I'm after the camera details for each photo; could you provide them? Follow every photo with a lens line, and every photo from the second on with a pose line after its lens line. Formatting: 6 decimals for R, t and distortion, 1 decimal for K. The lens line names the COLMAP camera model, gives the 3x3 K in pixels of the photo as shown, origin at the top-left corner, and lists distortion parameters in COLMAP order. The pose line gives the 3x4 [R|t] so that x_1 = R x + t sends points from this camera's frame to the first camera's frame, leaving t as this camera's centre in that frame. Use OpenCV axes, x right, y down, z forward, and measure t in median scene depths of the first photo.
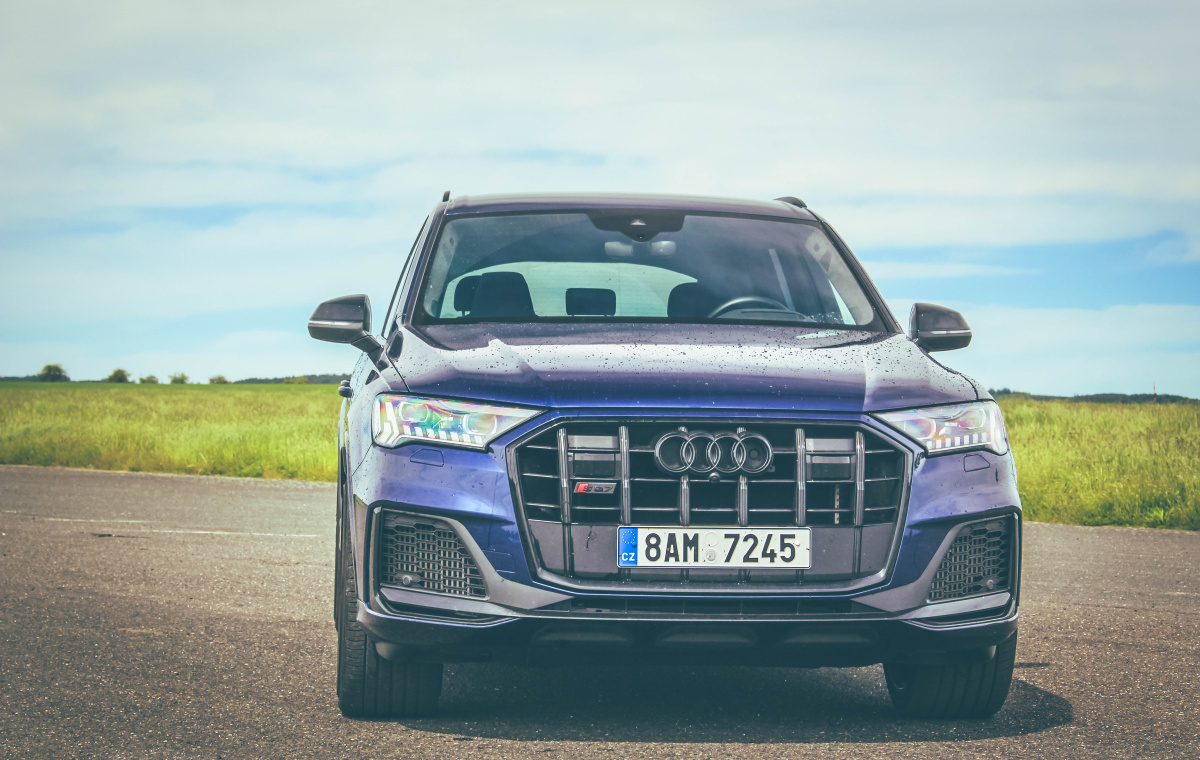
lens RADIAL K [[2907.4, 0, 600.0], [0, 2907.4, 380.0], [0, 0, 1]] dist [-0.013857, -0.191836]
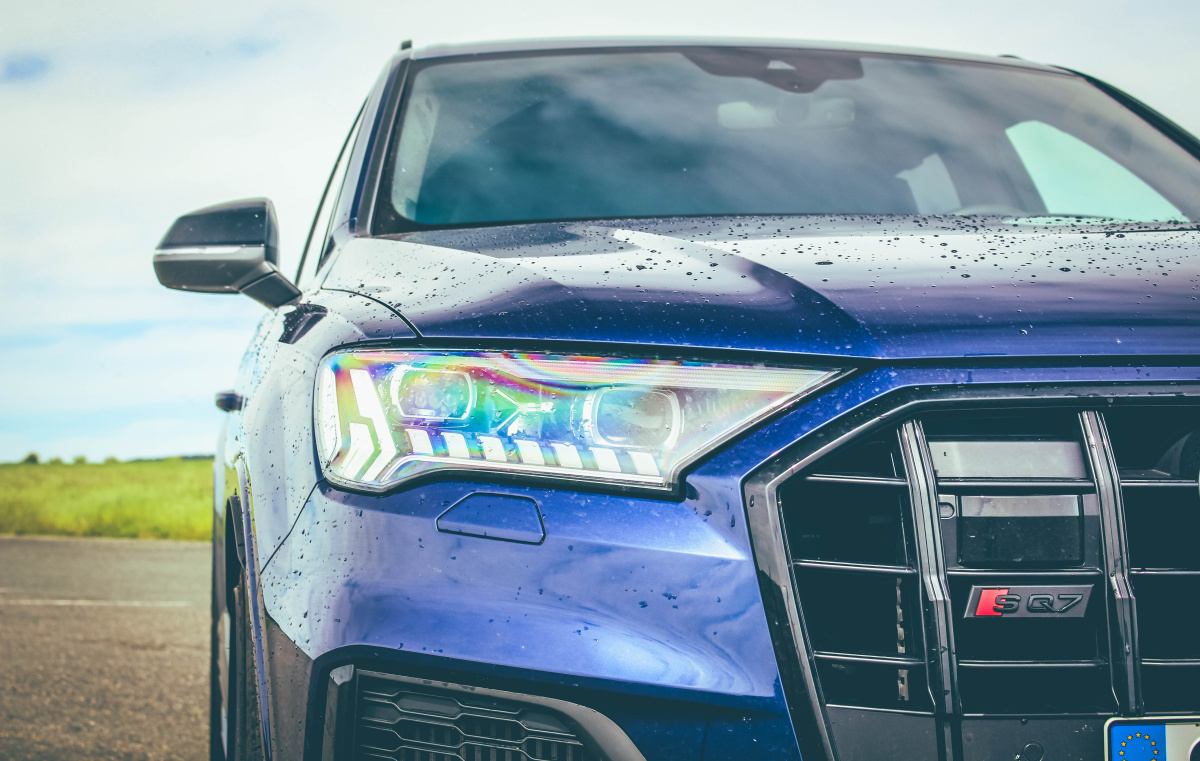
lens RADIAL K [[2257.9, 0, 600.0], [0, 2257.9, 380.5], [0, 0, 1]] dist [-0.014808, -0.044368]
pose [[0.996362, -0.016945, 0.083518, -0.069063], [0.019566, 0.999338, -0.030672, 0.019069], [-0.082943, 0.032194, 0.996034, 0.743553]]
